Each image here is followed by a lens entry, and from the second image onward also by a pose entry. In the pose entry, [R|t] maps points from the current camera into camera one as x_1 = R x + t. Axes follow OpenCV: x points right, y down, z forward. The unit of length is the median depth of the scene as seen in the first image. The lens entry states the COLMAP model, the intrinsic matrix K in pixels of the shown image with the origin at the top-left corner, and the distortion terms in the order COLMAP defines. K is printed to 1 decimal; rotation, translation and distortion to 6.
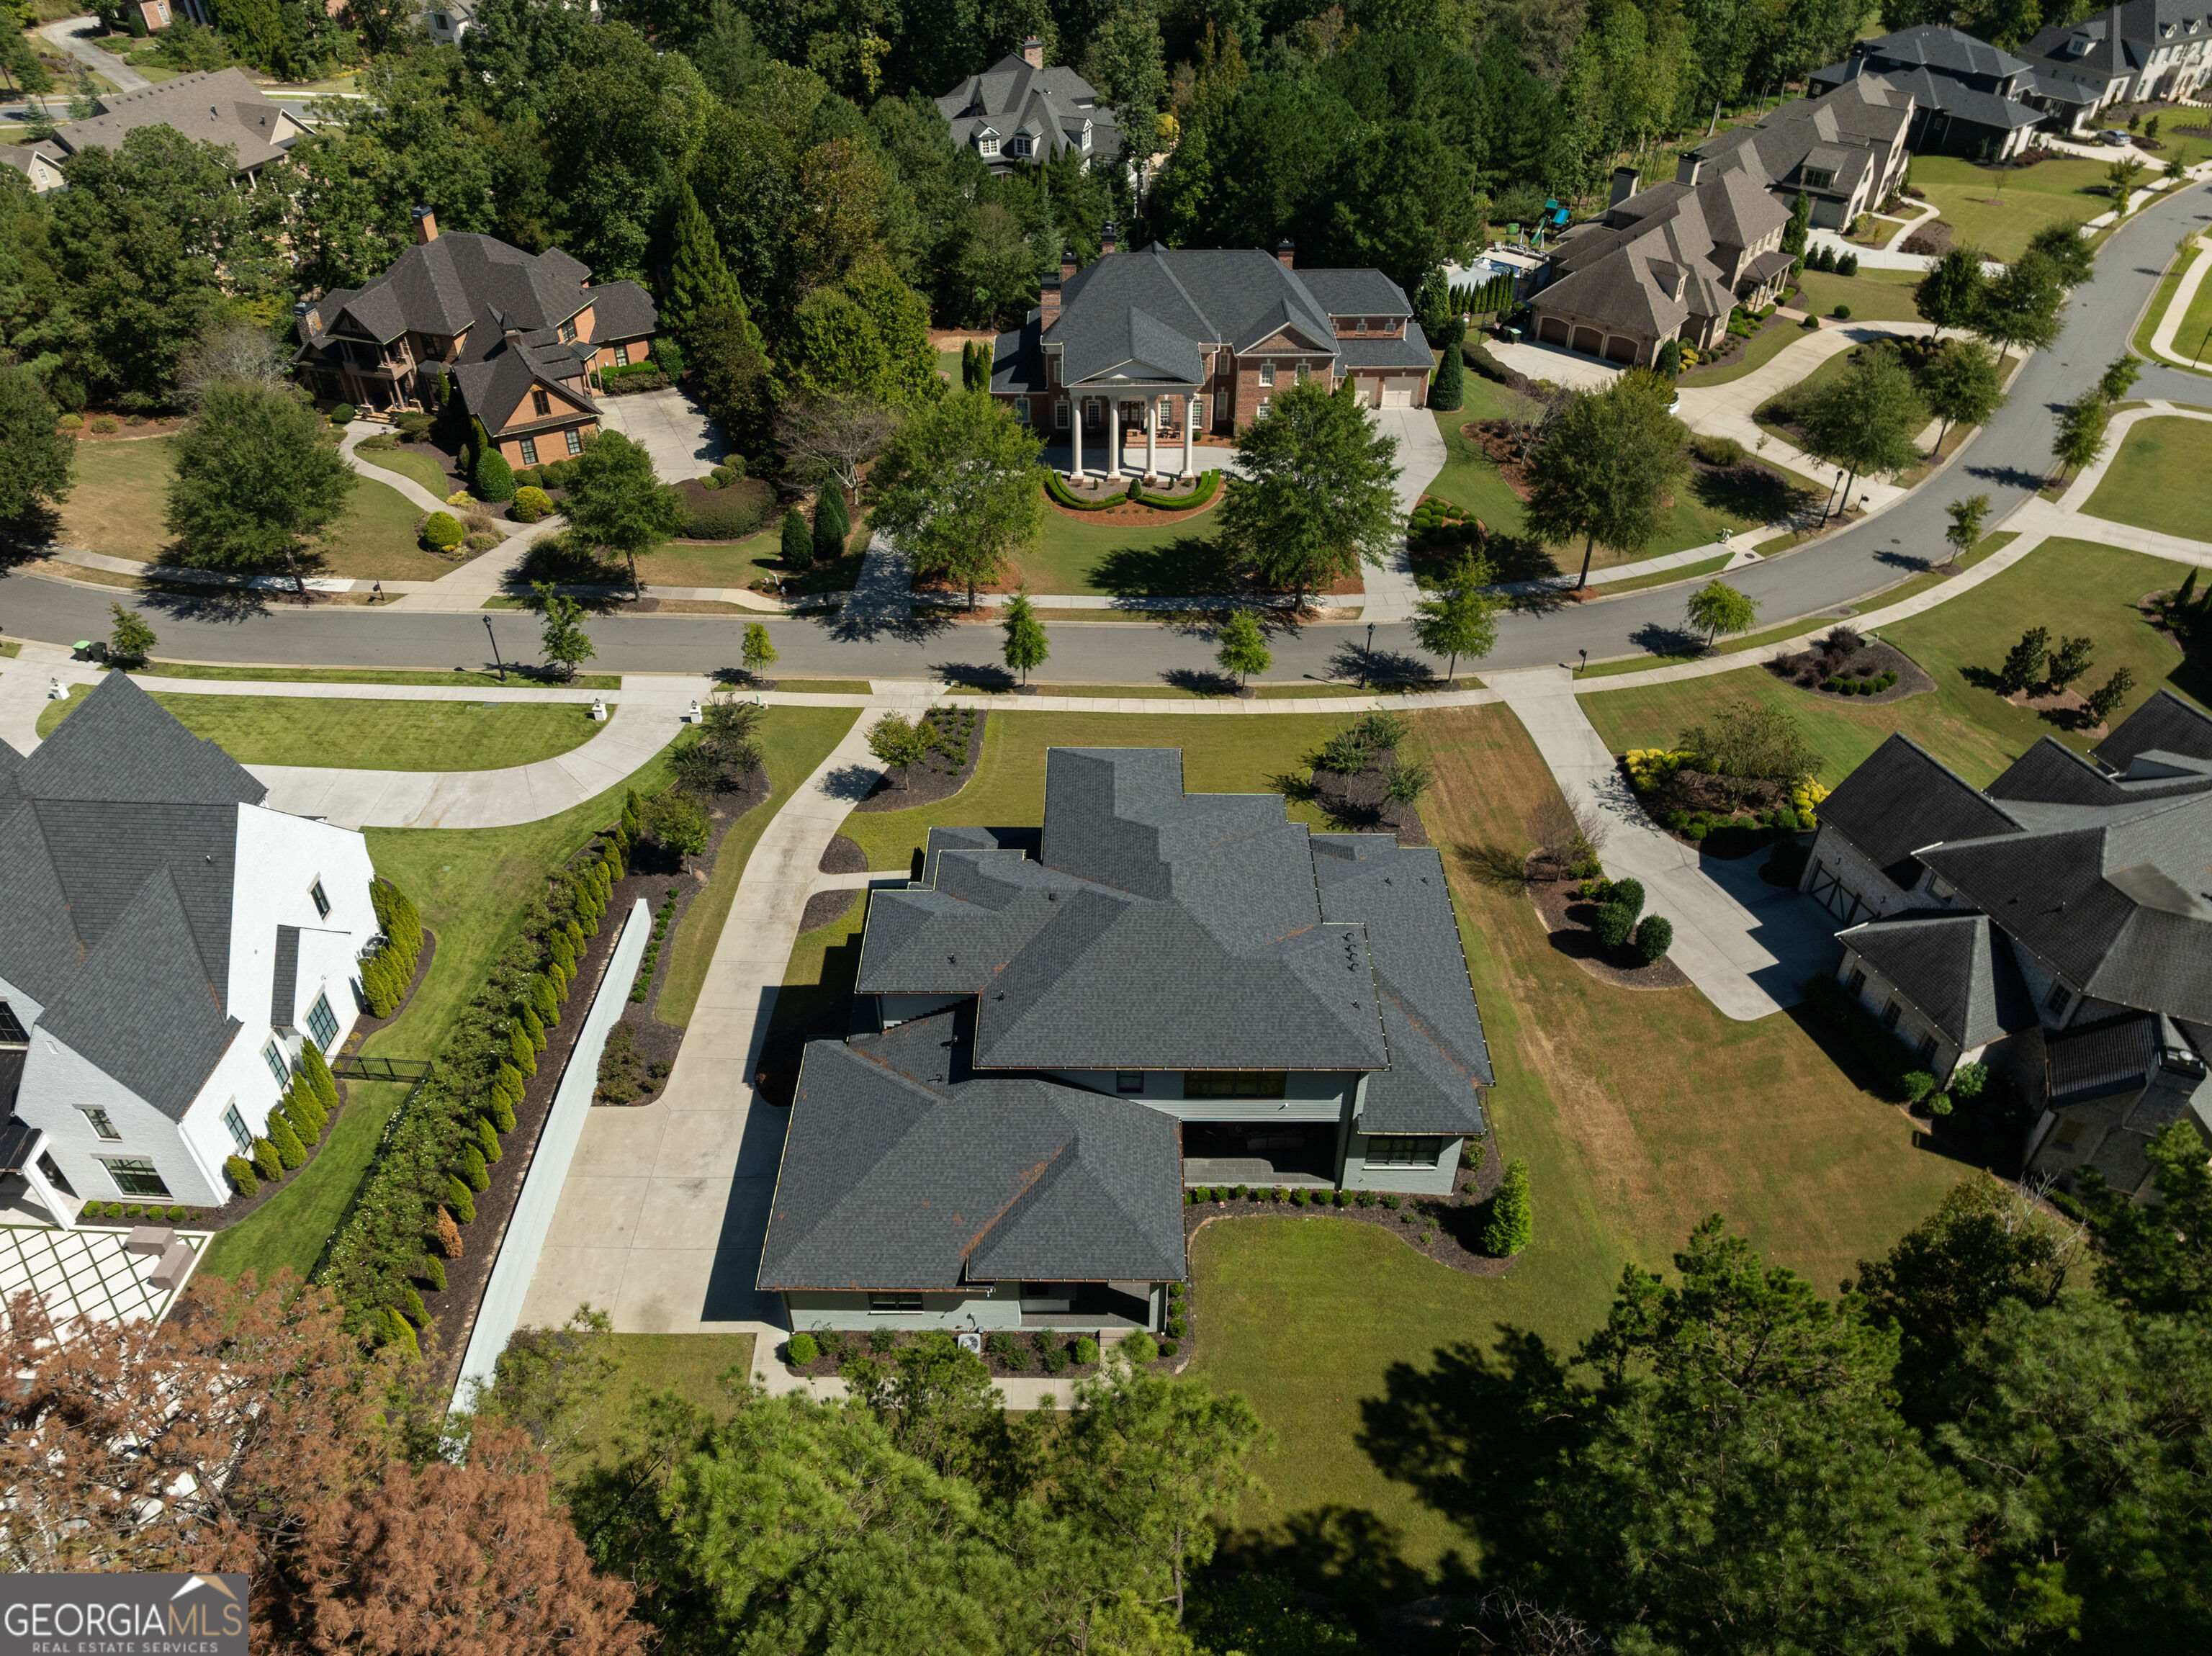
lens RADIAL K [[1530.9, 0, 1105.8], [0, 1530.9, 825.6], [0, 0, 1]] dist [-0.010363, 0.003677]
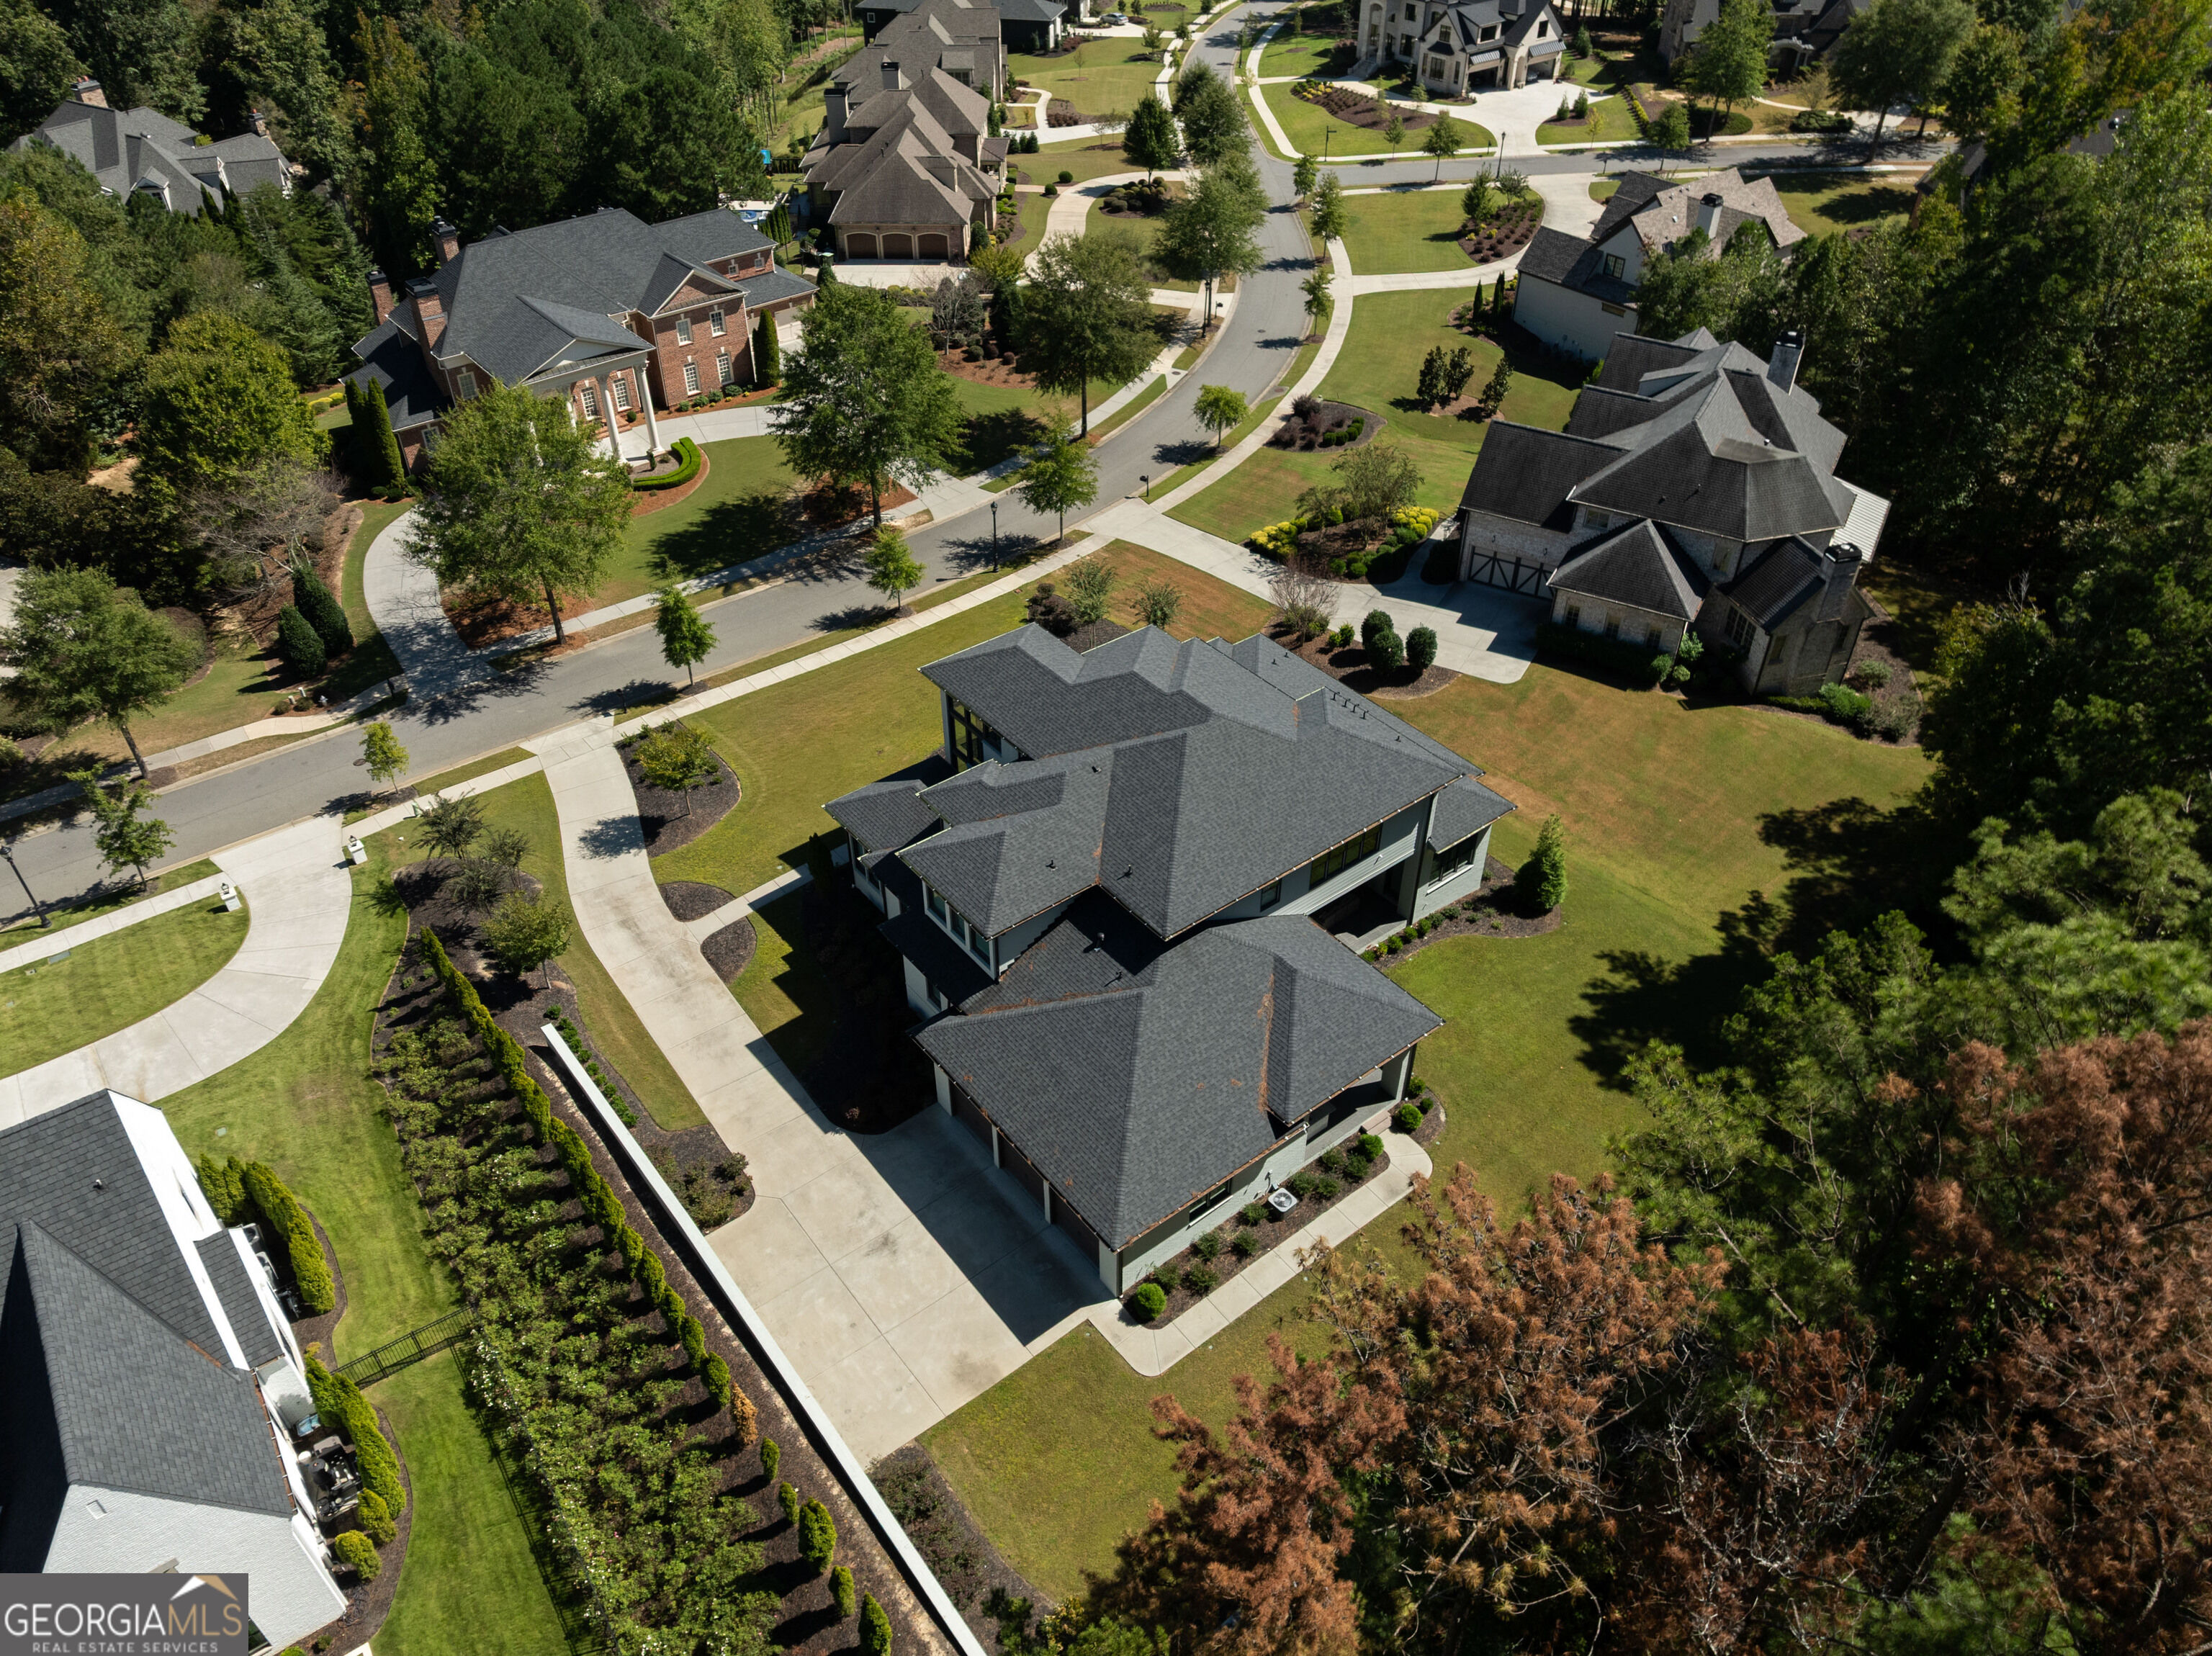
lens RADIAL K [[1530.9, 0, 1090.8], [0, 1530.9, 826.1], [0, 0, 1]] dist [-0.010363, 0.003677]
pose [[0.787548, -0.392918, 0.474746, -0.321616], [0.398473, 0.912343, 0.094070, -0.007163], [-0.470093, 0.115089, 0.875081, 0.113719]]
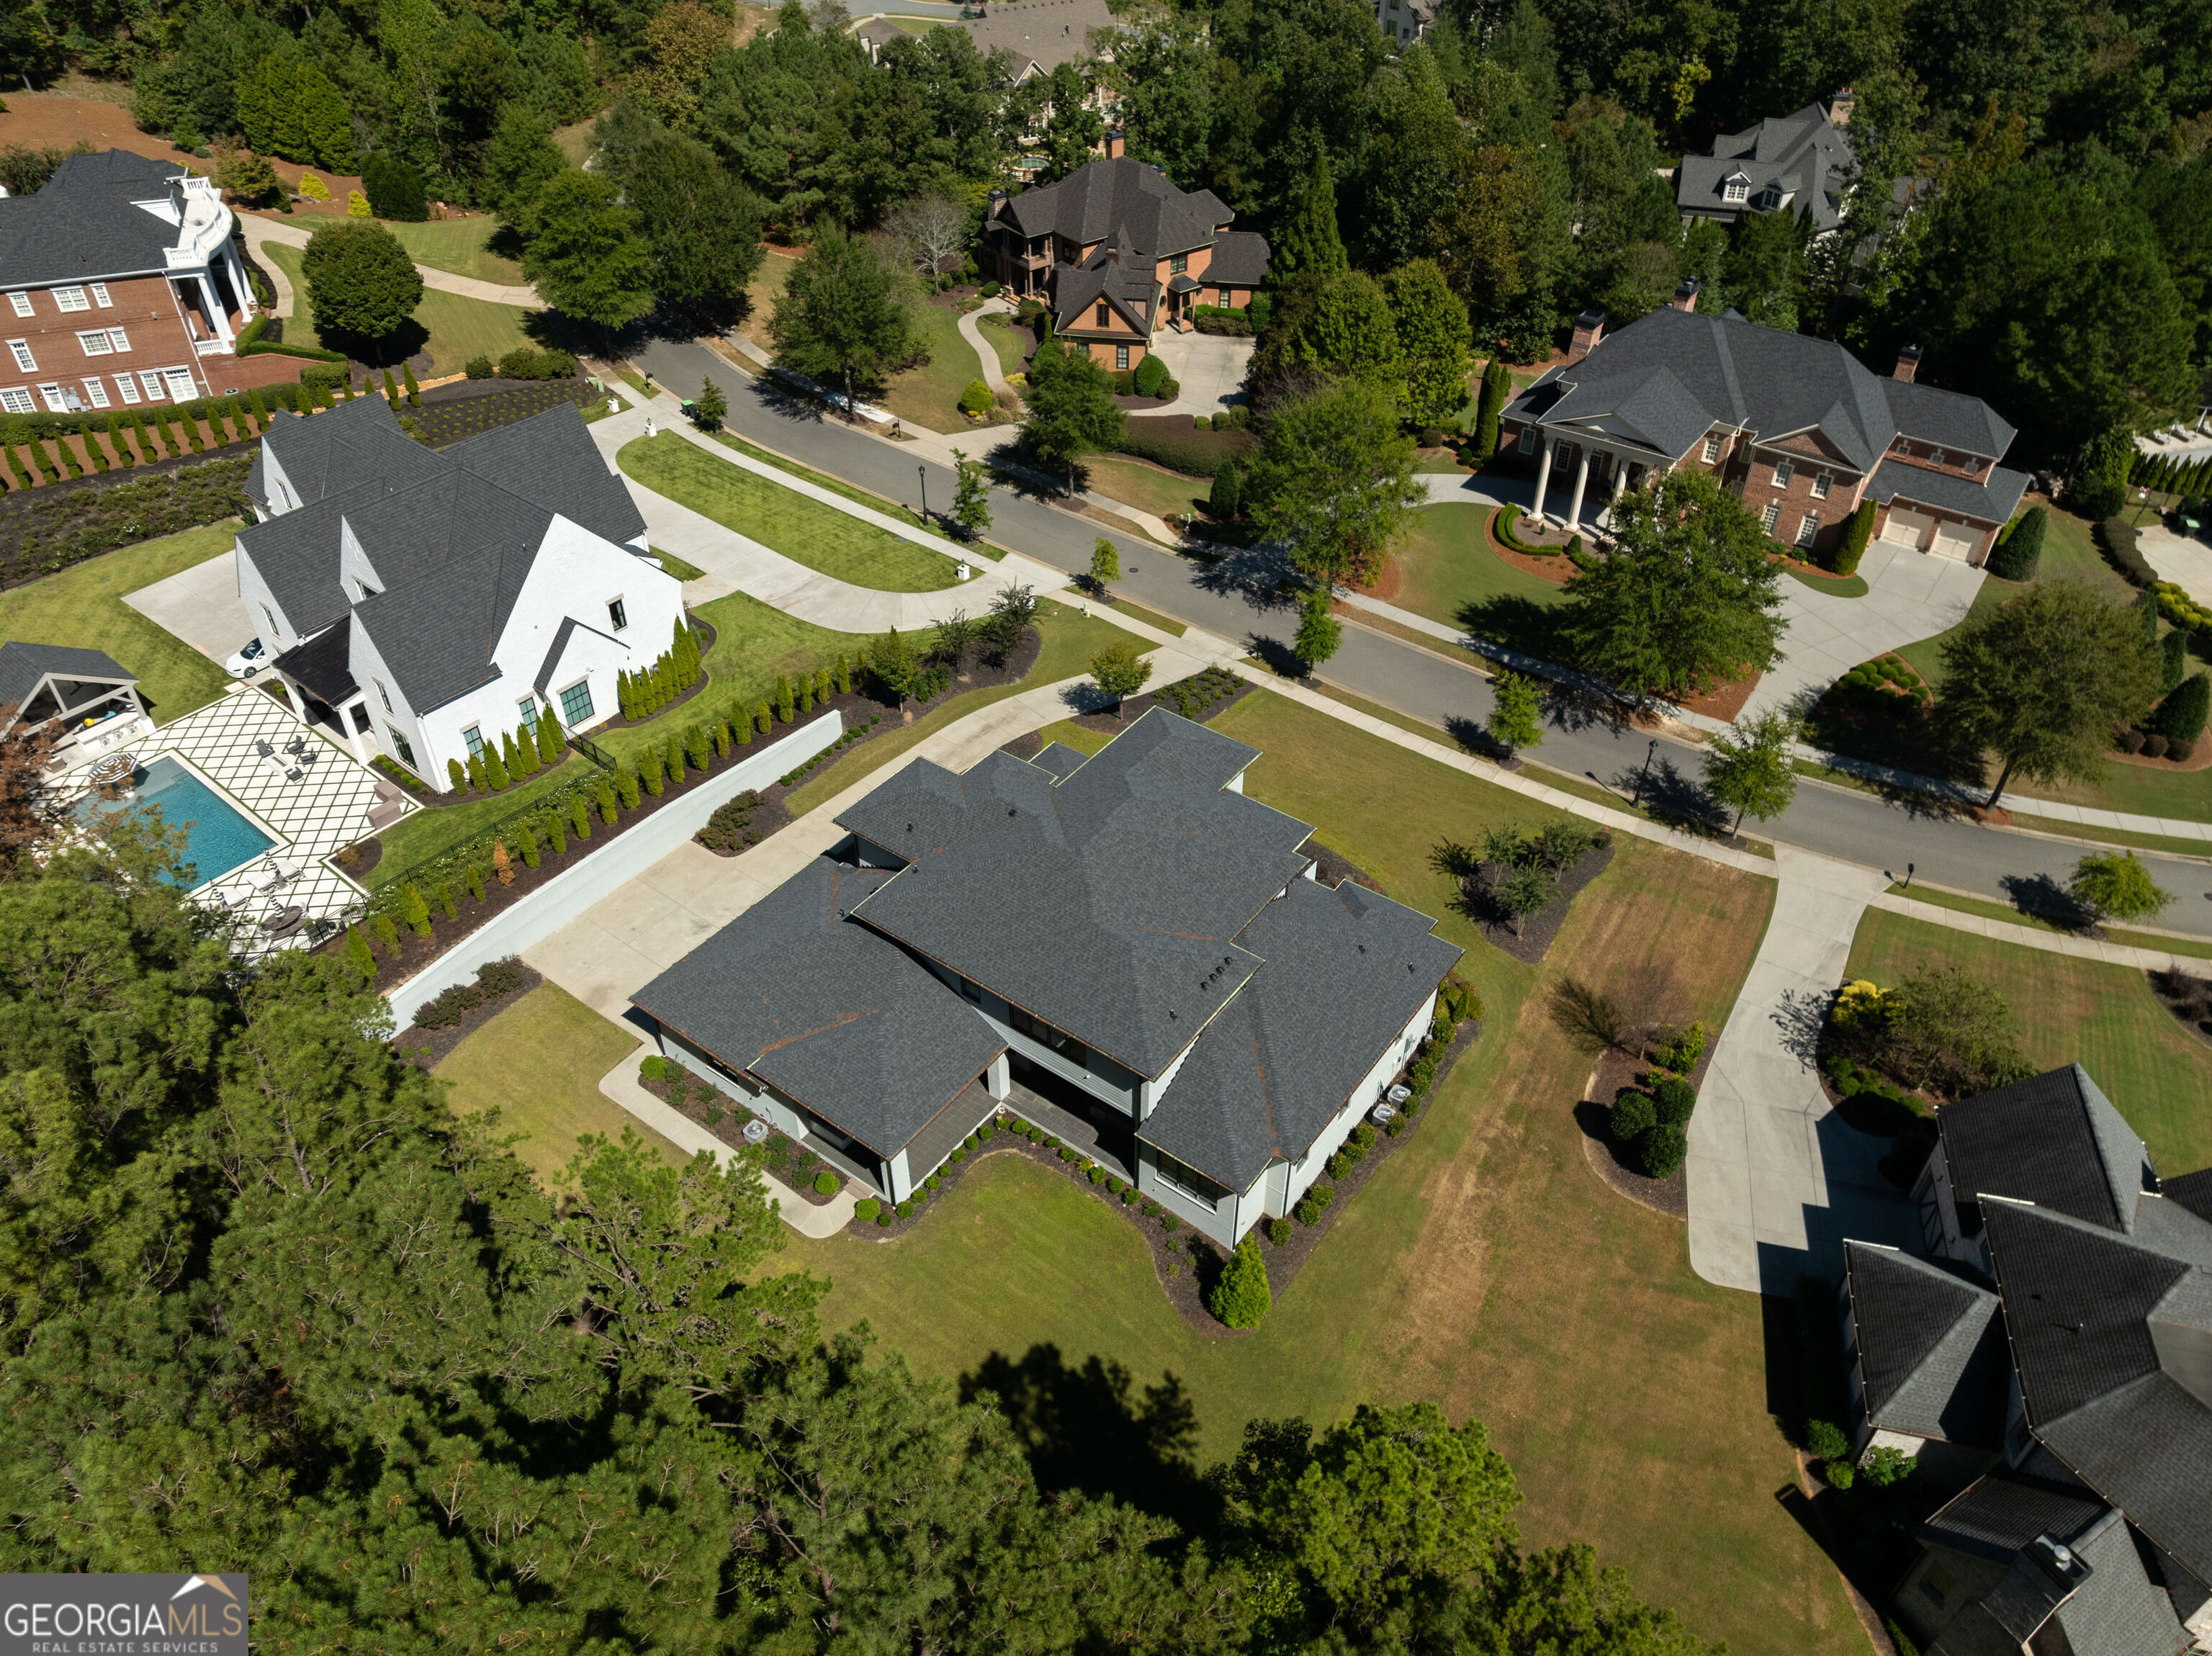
lens RADIAL K [[1530.9, 0, 1122.4], [0, 1530.9, 823.8], [0, 0, 1]] dist [-0.010363, 0.003677]
pose [[0.811852, 0.378287, -0.444741, 0.327823], [-0.378972, 0.920875, 0.091482, -0.047513], [0.444158, 0.094274, 0.890975, 0.047420]]
